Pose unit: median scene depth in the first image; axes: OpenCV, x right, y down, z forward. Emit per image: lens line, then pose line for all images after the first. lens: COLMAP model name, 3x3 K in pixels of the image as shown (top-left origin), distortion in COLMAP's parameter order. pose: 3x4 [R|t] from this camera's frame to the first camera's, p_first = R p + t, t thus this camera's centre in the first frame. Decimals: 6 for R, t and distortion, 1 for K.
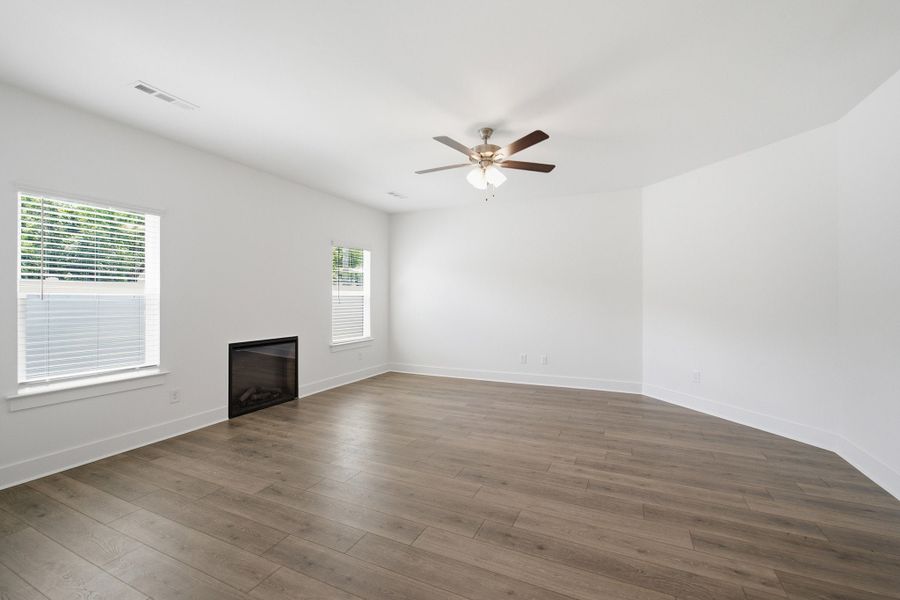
lens RADIAL K [[372.8, 0, 450.0], [0, 372.8, 300.0], [0, 0, 1]] dist [-0.019472, 0.000371]
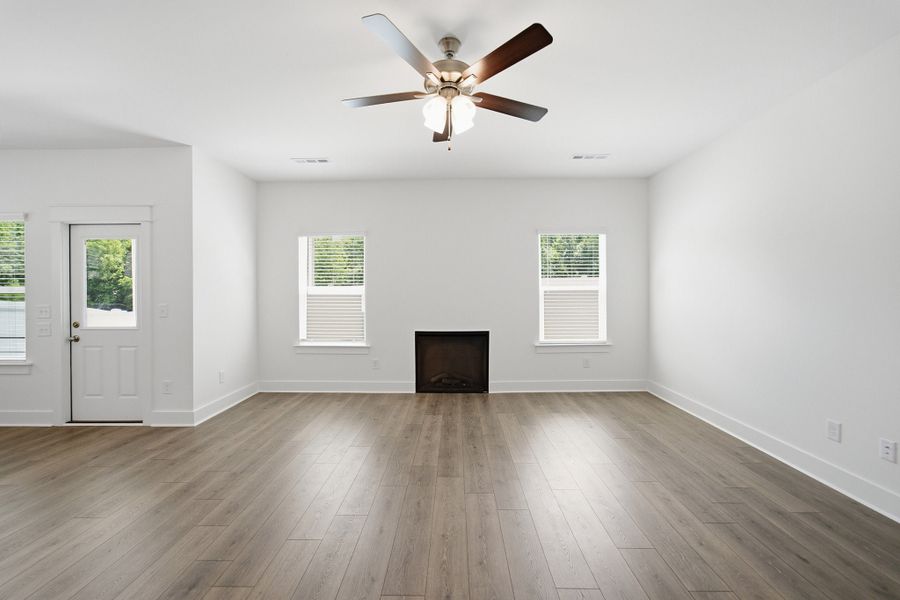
lens RADIAL K [[378.4, 0, 447.8], [0, 378.4, 291.1], [0, 0, 1]] dist [0.000258, -0.000045]
pose [[0.410587, -0.001202, -0.911821, 0.573711], [0.003940, 0.999992, 0.000456, -0.013115], [0.911813, -0.003780, 0.410588, 0.576475]]
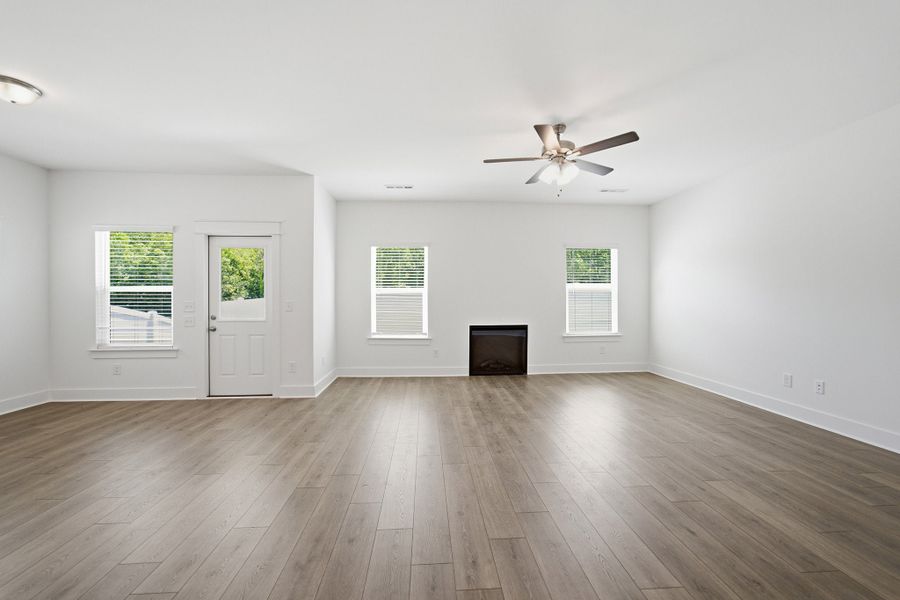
lens RADIAL K [[378.6, 0, 449.3], [0, 378.6, 297.6], [0, 0, 1]] dist [-0.001179, 0.000759]
pose [[0.482803, -0.005438, -0.875712, 0.696764], [0.001535, 0.999984, -0.005363, 0.014204], [0.875728, 0.001246, 0.482804, 0.186431]]
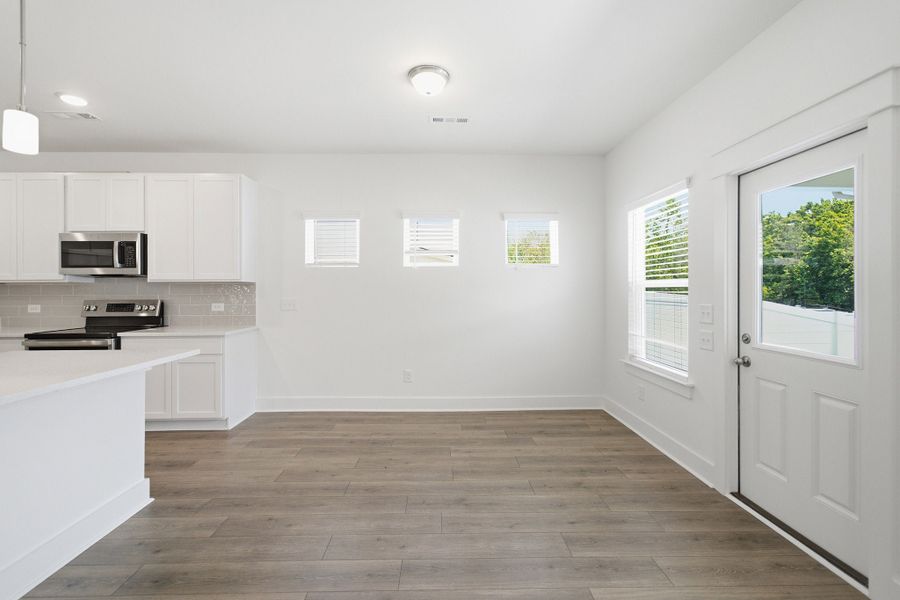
lens RADIAL K [[385.9, 0, 449.7], [0, 385.9, 292.1], [0, 0, 1]] dist [-0.001754, 0.000303]
pose [[-0.891174, 0.003061, -0.453652, -0.012764], [0.001732, 0.999993, 0.003344, -0.005092], [0.453659, 0.002194, -0.891173, 0.431913]]
